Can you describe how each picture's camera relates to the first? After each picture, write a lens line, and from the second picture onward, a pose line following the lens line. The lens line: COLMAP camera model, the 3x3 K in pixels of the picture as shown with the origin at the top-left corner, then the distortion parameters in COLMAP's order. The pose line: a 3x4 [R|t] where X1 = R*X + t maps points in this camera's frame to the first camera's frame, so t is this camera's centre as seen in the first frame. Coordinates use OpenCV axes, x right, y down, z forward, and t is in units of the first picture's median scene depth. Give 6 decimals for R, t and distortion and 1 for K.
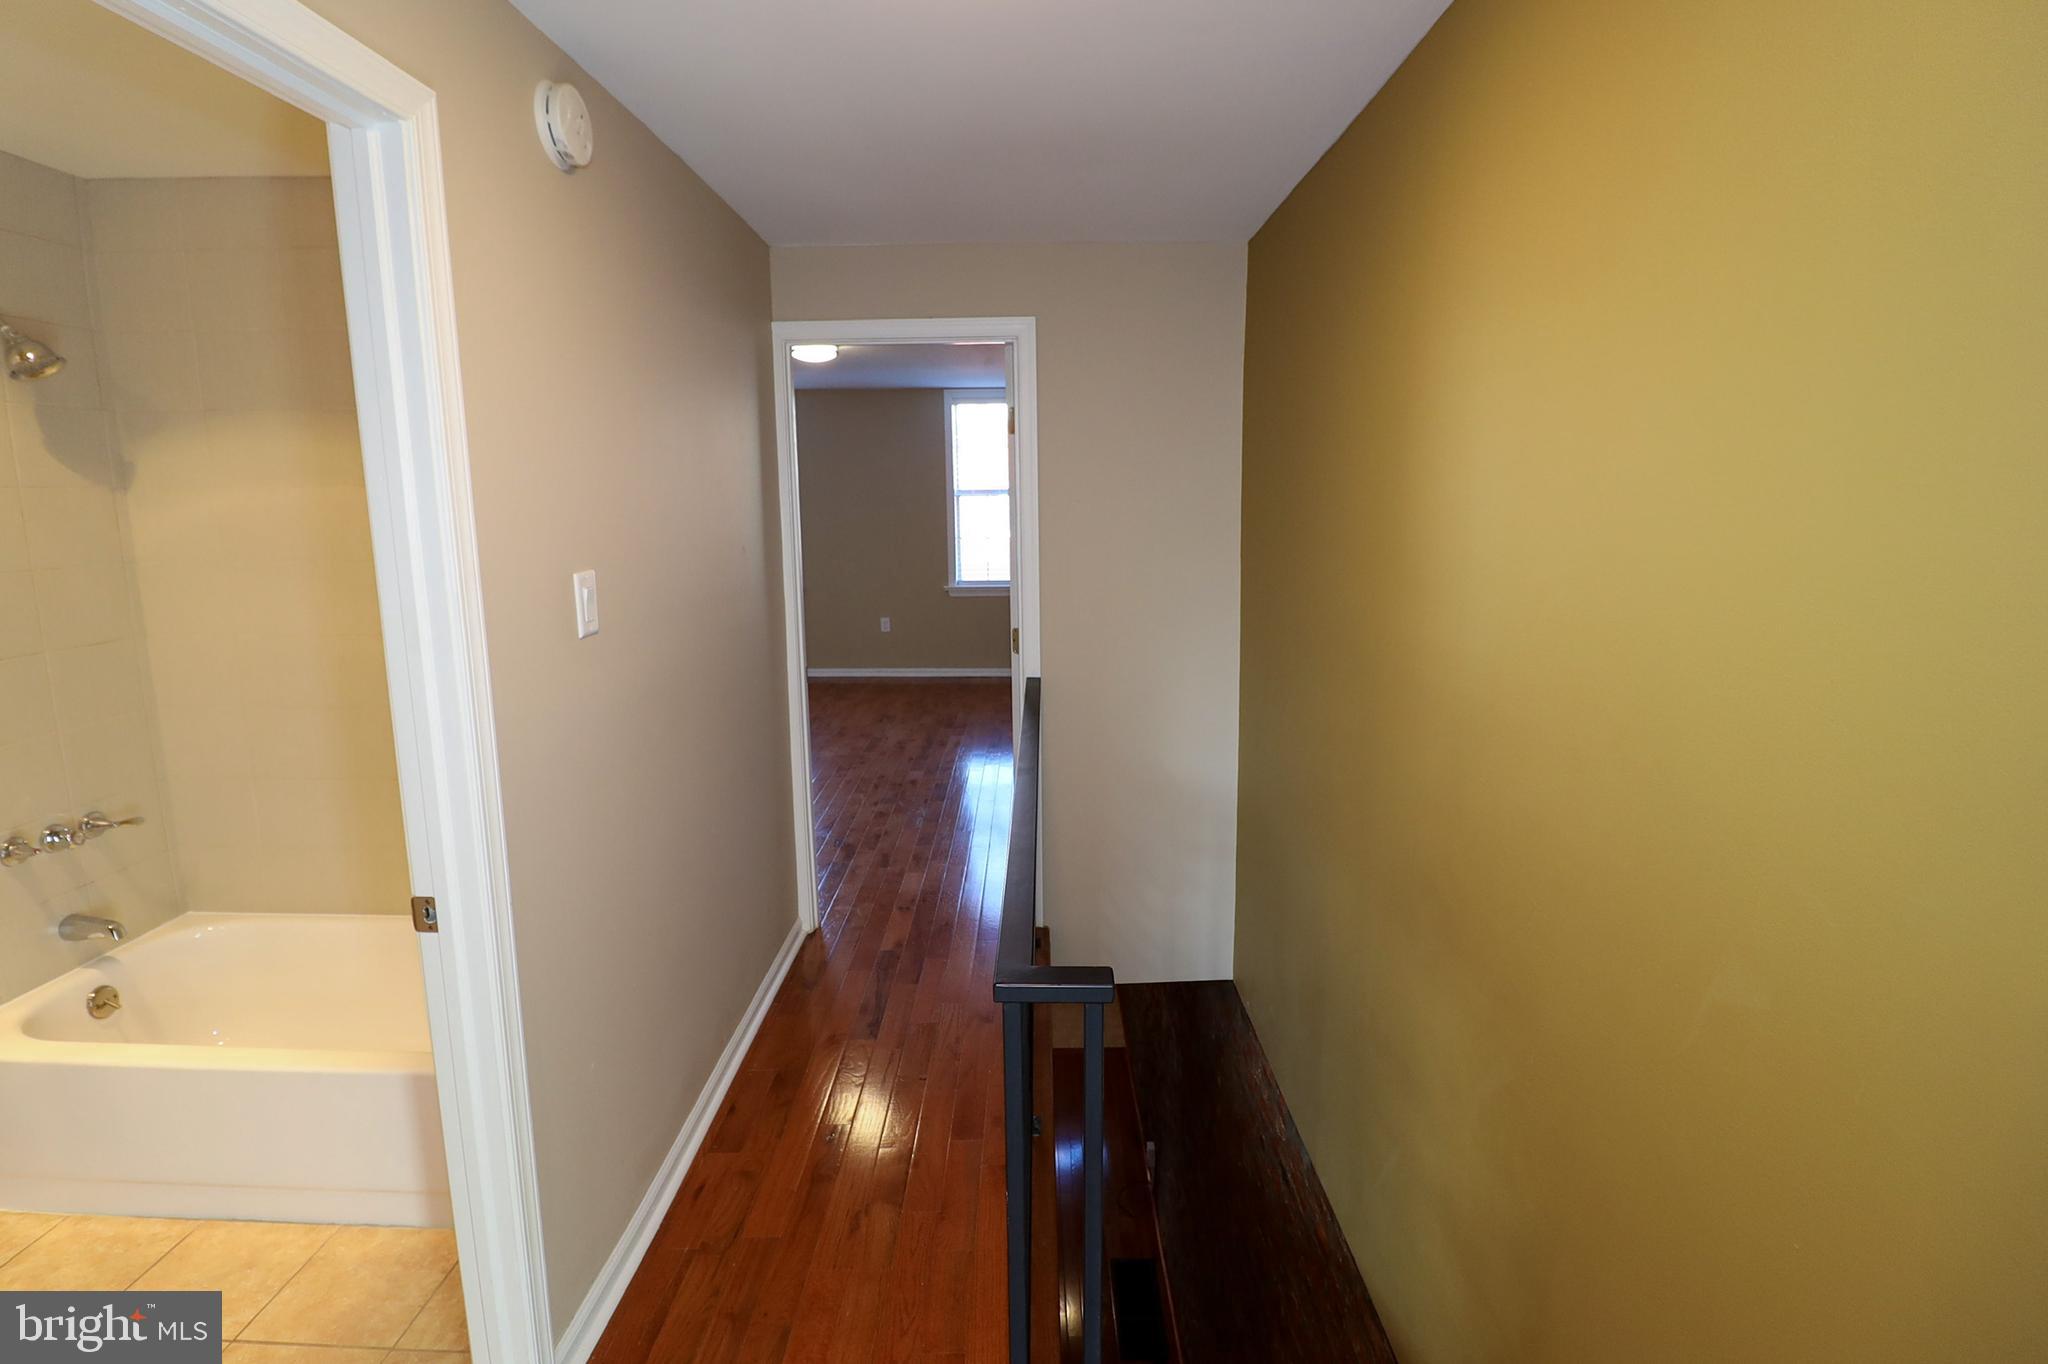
lens RADIAL K [[996.6, 0, 999.8], [0, 996.6, 659.7], [0, 0, 1]] dist [-0.001339, -0.000197]
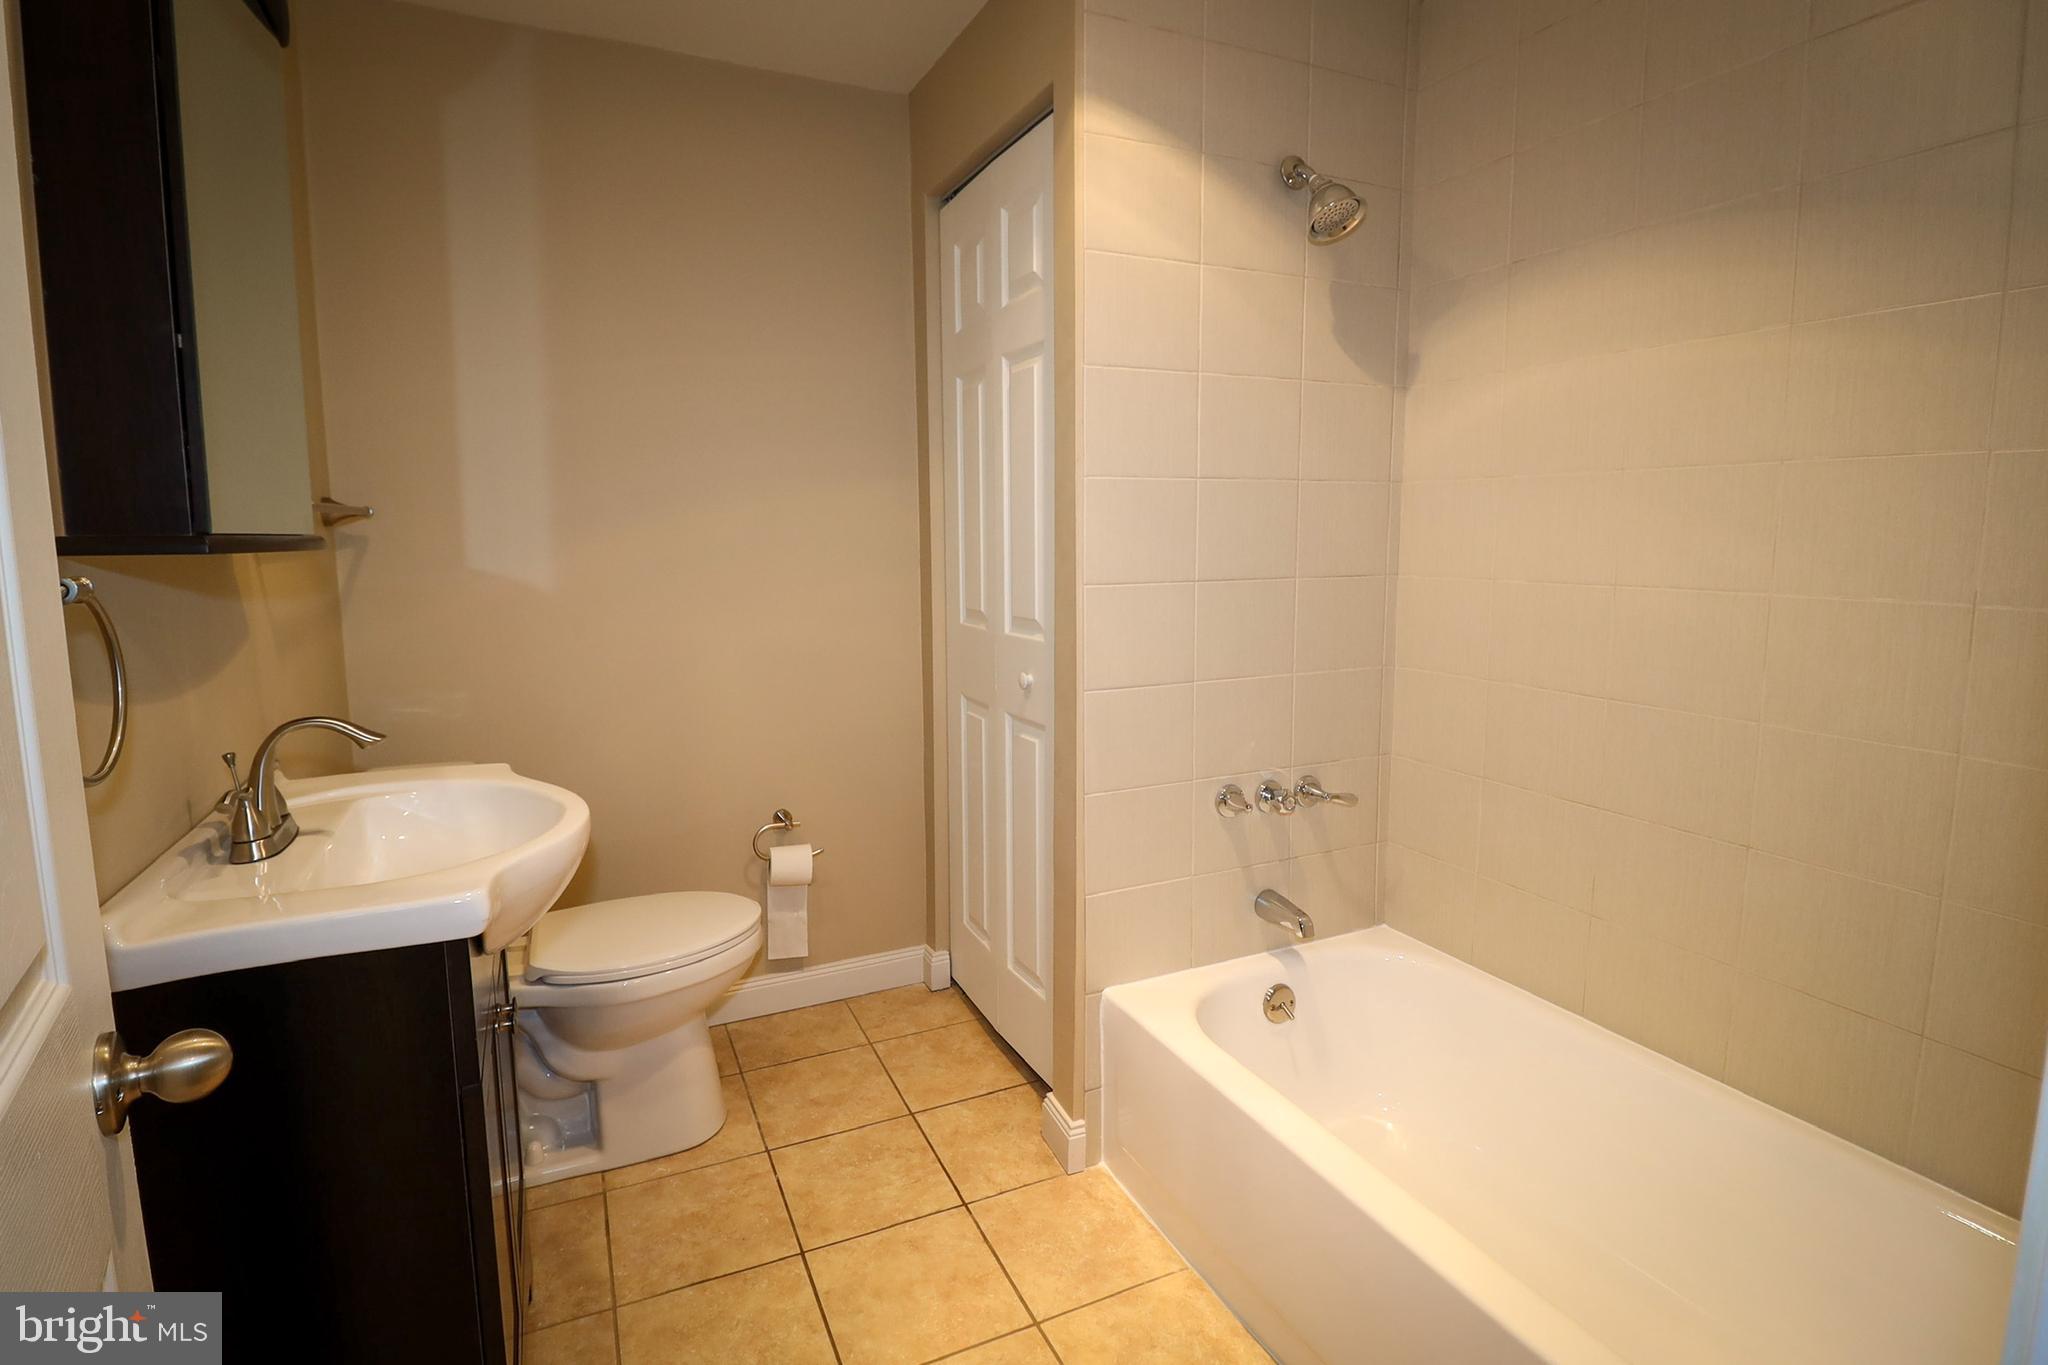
lens RADIAL K [[950.4, 0, 1024.6], [0, 950.4, 662.2], [0, 0, 1]] dist [0.001402, -0.013078]
pose [[0.446194, 0.112836, -0.887794, -0.321233], [-0.145869, 0.987923, 0.052250, 0.051526], [0.882968, 0.106188, 0.457265, 0.415904]]
